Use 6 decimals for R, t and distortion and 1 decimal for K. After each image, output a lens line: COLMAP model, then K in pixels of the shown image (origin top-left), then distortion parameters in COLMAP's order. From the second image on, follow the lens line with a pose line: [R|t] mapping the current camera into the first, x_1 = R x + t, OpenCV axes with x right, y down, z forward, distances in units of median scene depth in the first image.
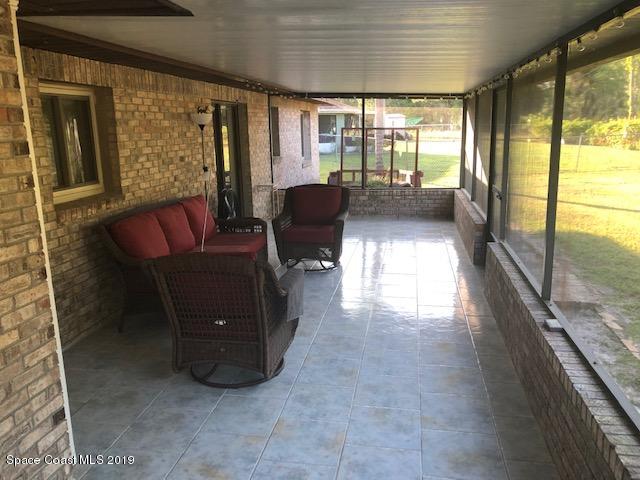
lens RADIAL K [[524.6, 0, 320.4], [0, 524.6, 239.7], [0, 0, 1]] dist [0.041178, -0.058254]
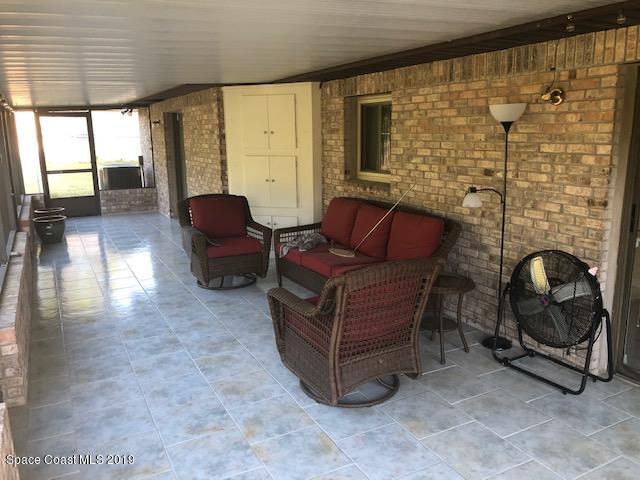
lens RADIAL K [[524.6, 0, 320.4], [0, 524.6, 239.0], [0, 0, 1]] dist [0.041178, -0.058254]
pose [[-0.790234, 0.150261, -0.594097, 0.383726], [-0.106298, 0.921164, 0.374375, -0.356346], [0.603515, 0.358996, -0.711963, 1.609404]]
